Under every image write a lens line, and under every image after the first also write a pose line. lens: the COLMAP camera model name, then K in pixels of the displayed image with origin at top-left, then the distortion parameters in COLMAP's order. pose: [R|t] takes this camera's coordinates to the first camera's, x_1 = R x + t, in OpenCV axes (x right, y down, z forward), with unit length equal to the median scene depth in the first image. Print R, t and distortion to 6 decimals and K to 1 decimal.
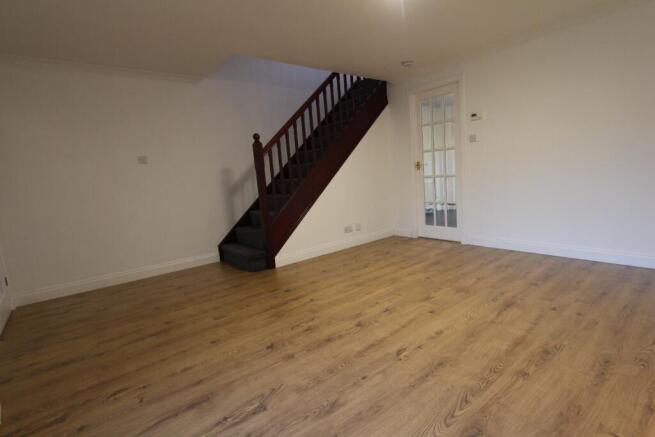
lens RADIAL K [[322.9, 0, 335.1], [0, 322.9, 215.2], [0, 0, 1]] dist [-0.008380, -0.000454]
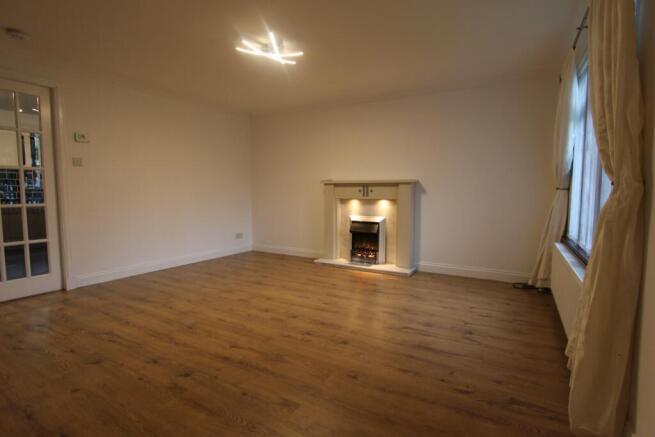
lens RADIAL K [[322.9, 0, 335.1], [0, 322.9, 215.2], [0, 0, 1]] dist [-0.008380, -0.000454]
pose [[-0.353415, 0.002514, 0.935463, -0.973224], [0.145117, 0.988038, 0.052169, -0.065114], [-0.924142, 0.154189, -0.349553, 1.078505]]
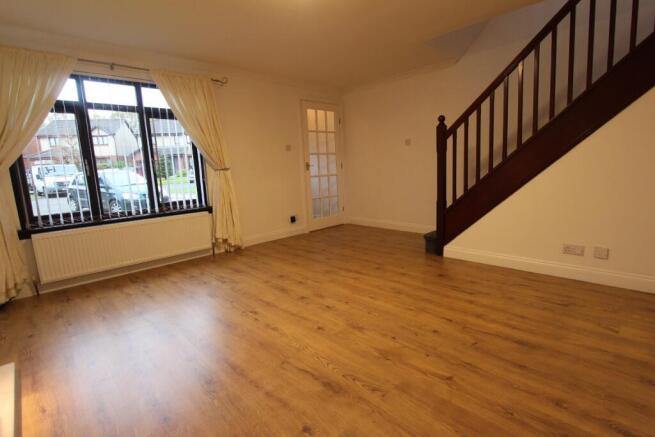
lens RADIAL K [[322.9, 0, 335.1], [0, 322.9, 215.2], [0, 0, 1]] dist [-0.008380, -0.000454]
pose [[0.091398, 0.216752, -0.971939, 1.039467], [-0.093479, 0.973582, 0.208328, -0.189386], [0.991417, 0.071815, 0.109246, 0.854905]]
